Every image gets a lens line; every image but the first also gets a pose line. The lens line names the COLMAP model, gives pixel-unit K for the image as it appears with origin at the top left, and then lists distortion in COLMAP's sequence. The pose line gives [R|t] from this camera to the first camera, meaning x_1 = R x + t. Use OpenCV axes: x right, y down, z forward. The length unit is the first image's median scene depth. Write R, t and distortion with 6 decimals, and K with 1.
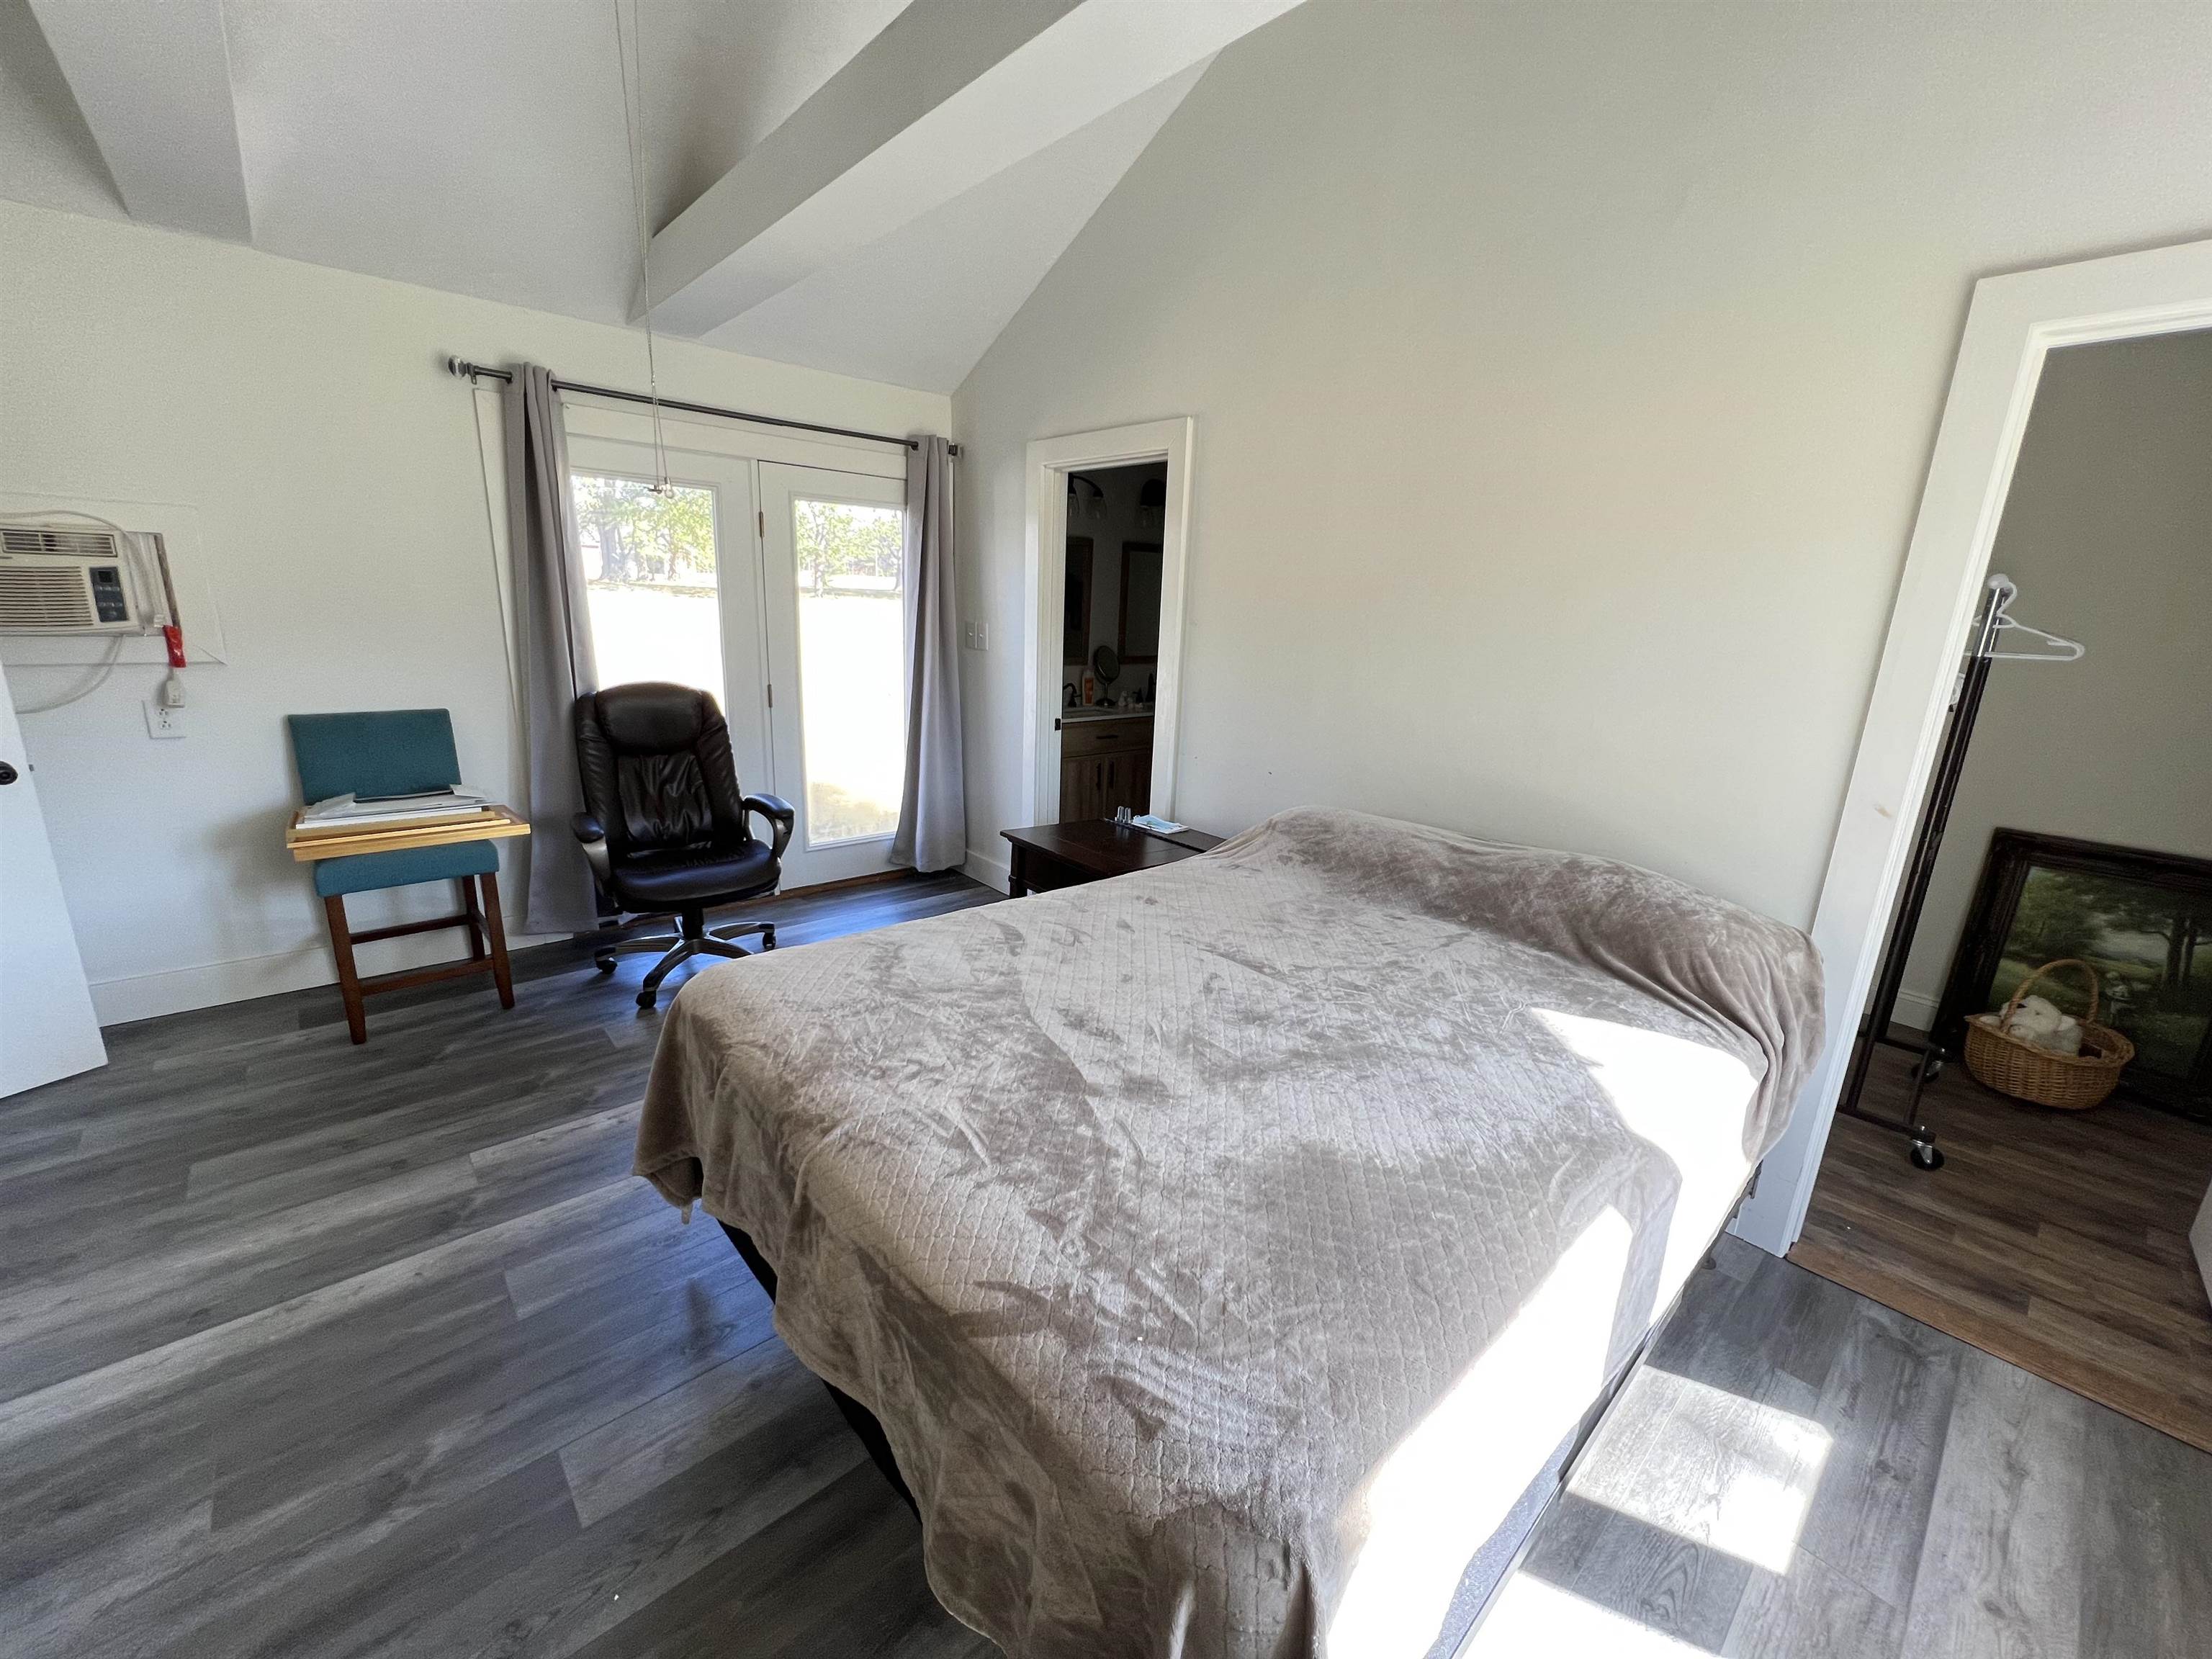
lens RADIAL K [[887.9, 0, 1101.8], [0, 887.9, 834.4], [0, 0, 1]] dist [-0.003984, -0.000359]
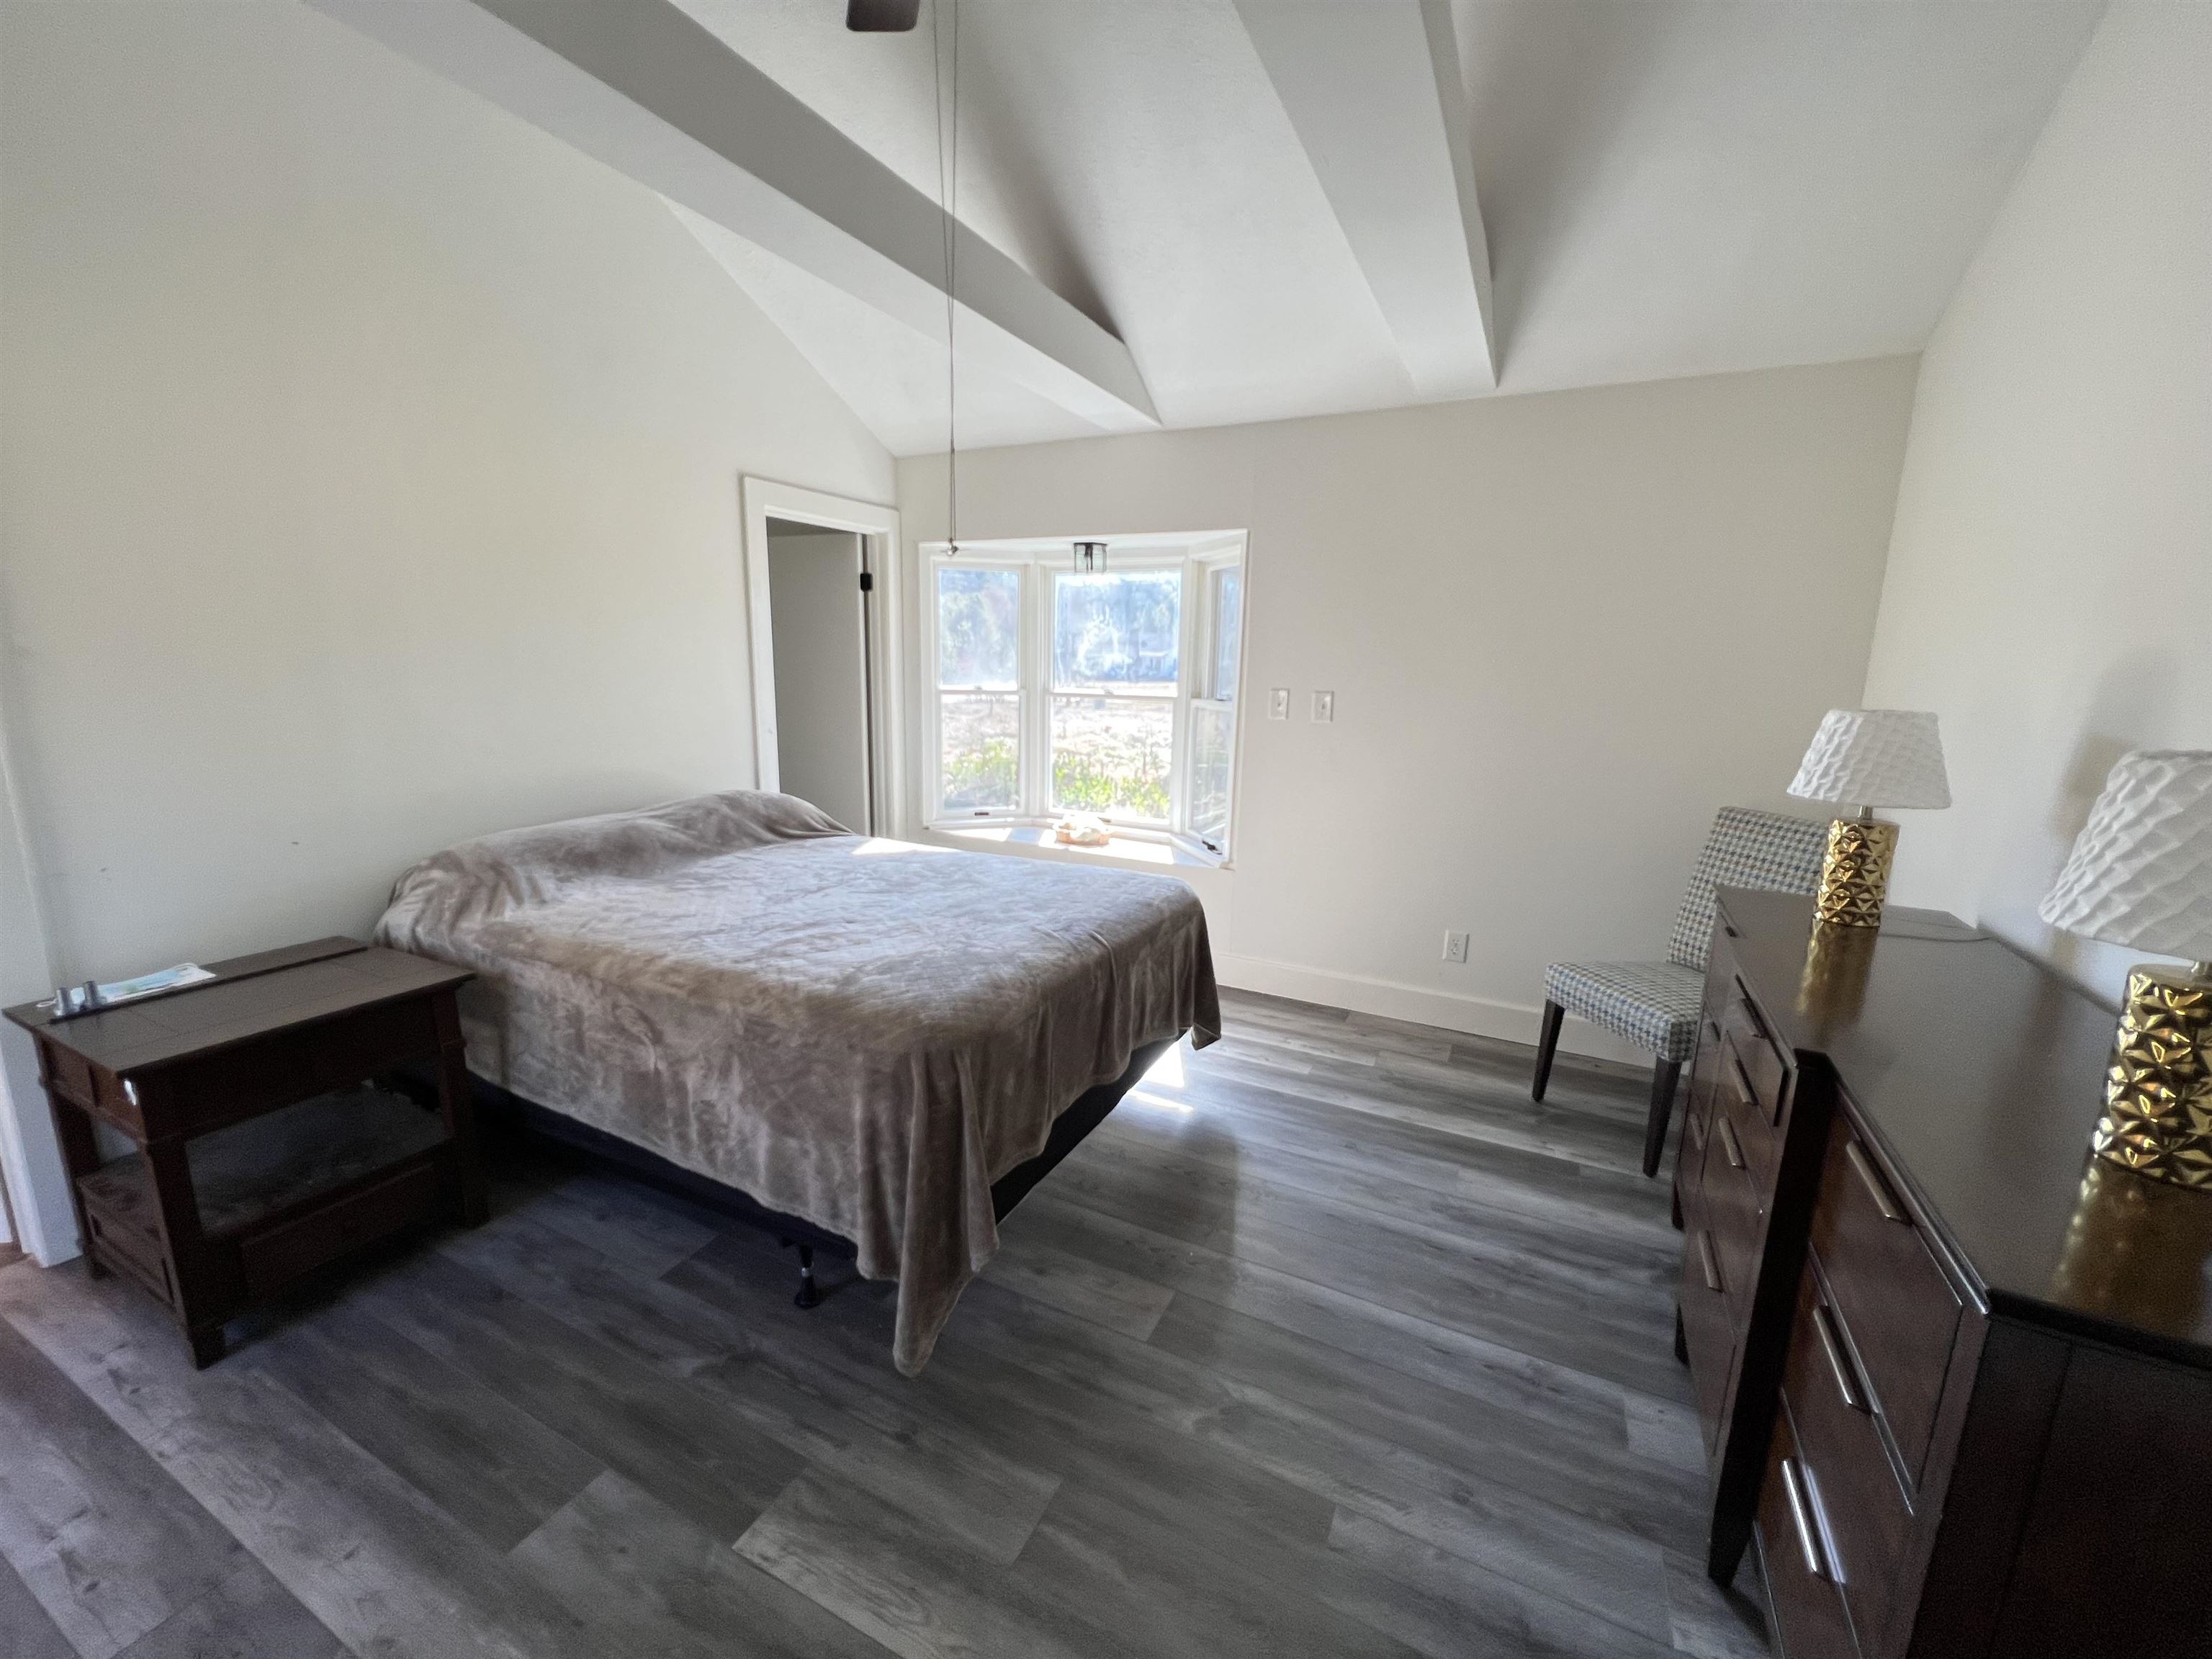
lens RADIAL K [[887.9, 0, 1099.1], [0, 887.9, 833.6], [0, 0, 1]] dist [-0.003984, -0.000359]
pose [[-0.366009, -0.221169, 0.903948, -1.062233], [0.205368, 0.928205, 0.310258, -0.241597], [-0.907668, 0.299199, -0.294310, 0.830117]]
